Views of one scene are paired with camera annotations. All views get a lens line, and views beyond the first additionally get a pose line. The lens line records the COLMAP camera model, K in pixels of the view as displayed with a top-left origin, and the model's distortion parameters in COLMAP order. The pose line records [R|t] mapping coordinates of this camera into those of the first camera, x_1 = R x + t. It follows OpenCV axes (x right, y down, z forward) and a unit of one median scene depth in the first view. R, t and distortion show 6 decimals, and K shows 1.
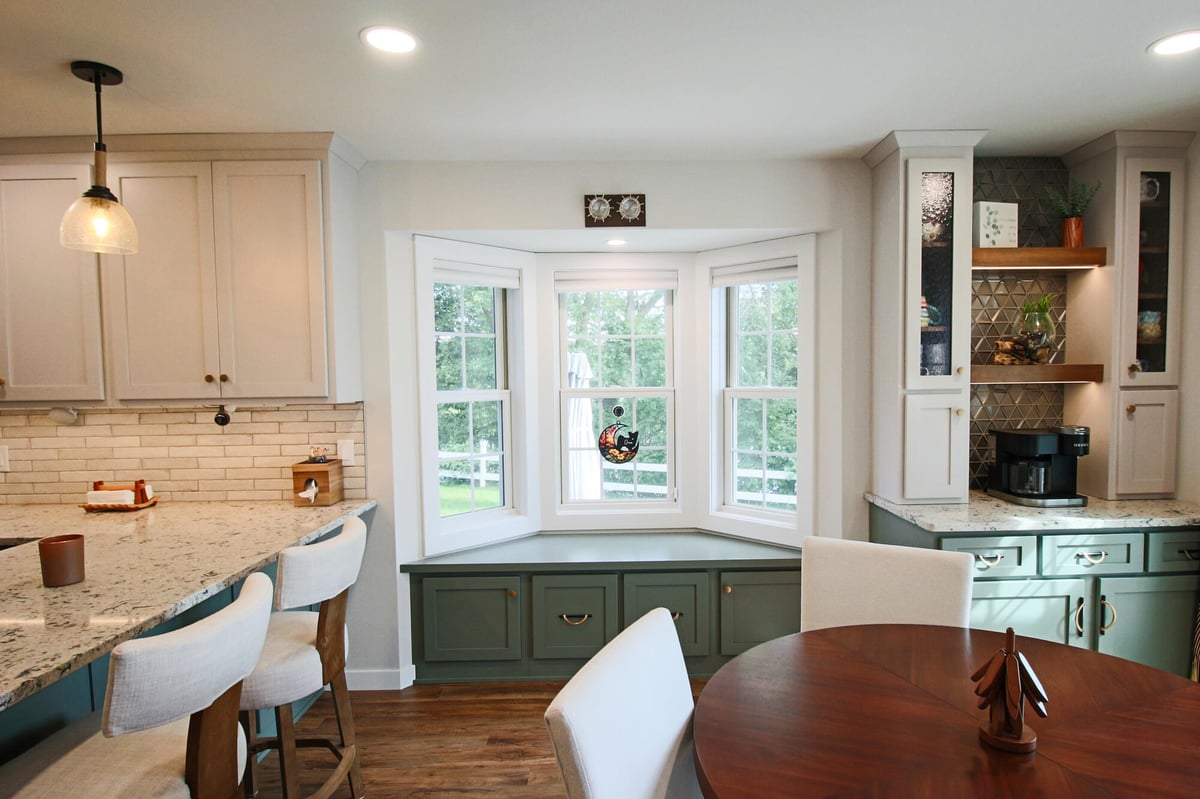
lens RADIAL K [[666.8, 0, 626.5], [0, 666.8, 411.8], [0, 0, 1]] dist [0.006405, -0.016314]
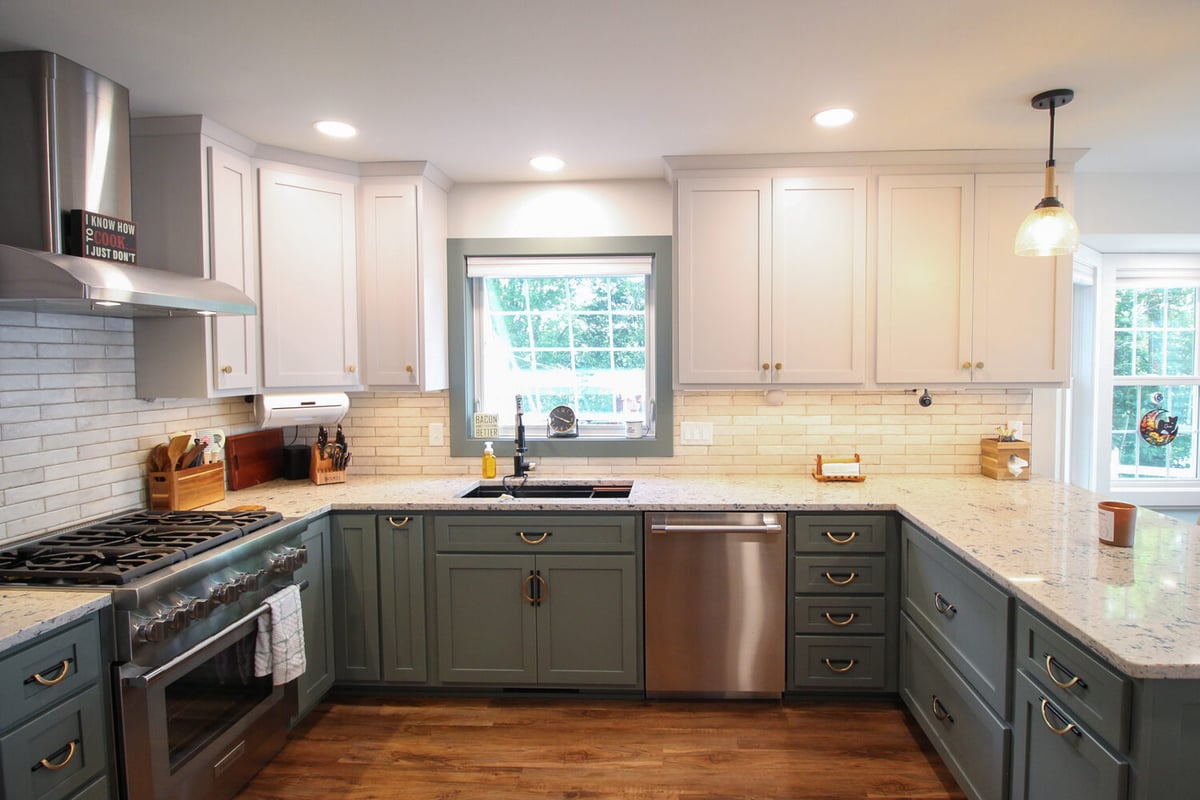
lens RADIAL K [[612.7, 0, 652.5], [0, 612.7, 388.7], [0, 0, 1]] dist [0.000004, -0.014537]
pose [[0.998039, 0.010696, -0.061668, -1.015242], [-0.011480, 0.999858, -0.012367, 0.007867], [0.061527, 0.013050, 0.998020, -0.064343]]
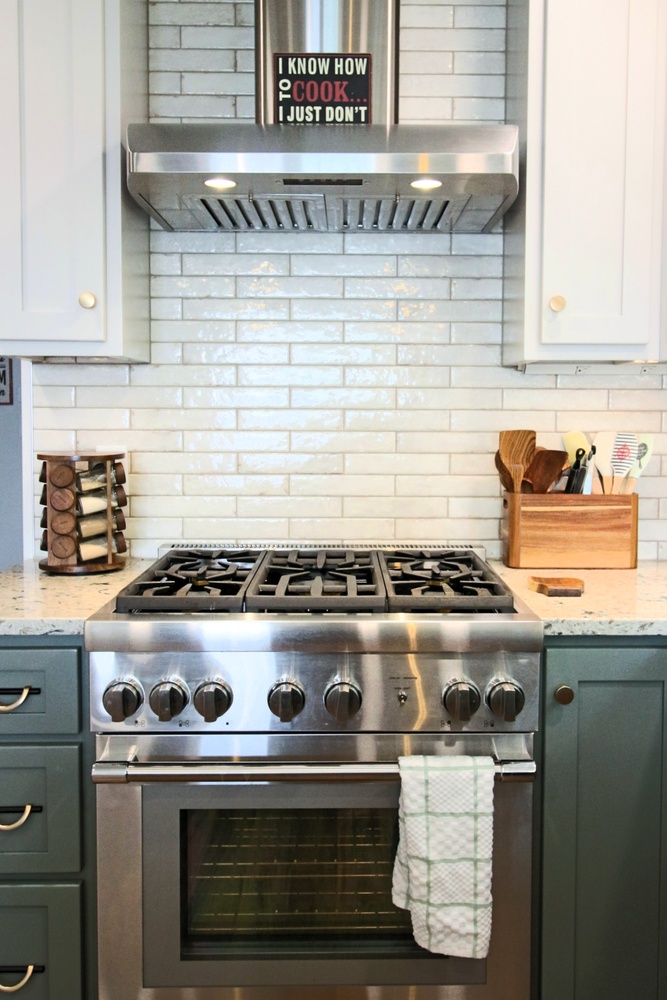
lens RADIAL K [[948.8, 0, 361.4], [0, 948.8, 464.7], [0, 0, 1]] dist [0.009277, 0.000947]
pose [[-0.004474, 0.071520, -0.997429, -0.981569], [-0.061997, 0.995500, 0.071660, 0.050783], [0.998066, 0.062158, -0.000020, 0.608919]]
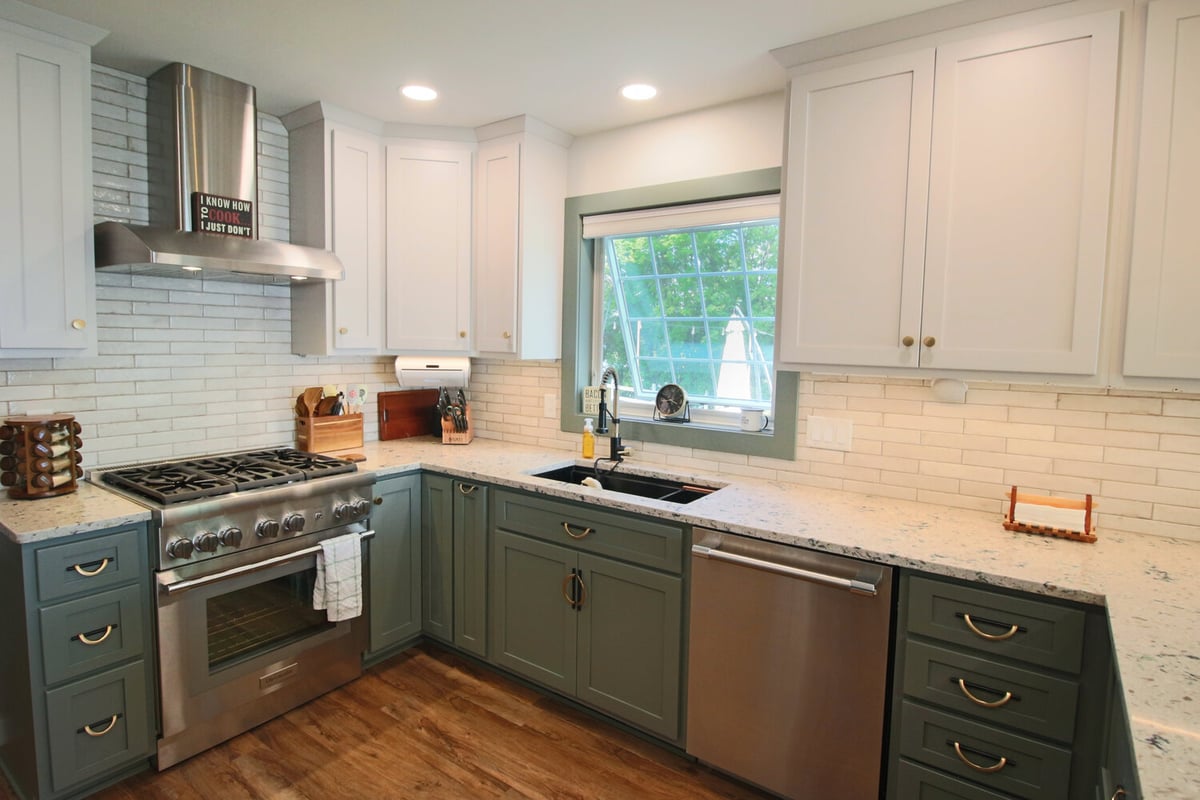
lens RADIAL K [[621.3, 0, 596.9], [0, 621.3, 387.6], [0, 0, 1]] dist [0.001923, -0.015114]
pose [[0.799554, 0.075122, -0.595878, -0.764470], [-0.065258, 0.997139, 0.038146, 0.003003], [0.597038, 0.008386, 0.802169, 0.205353]]
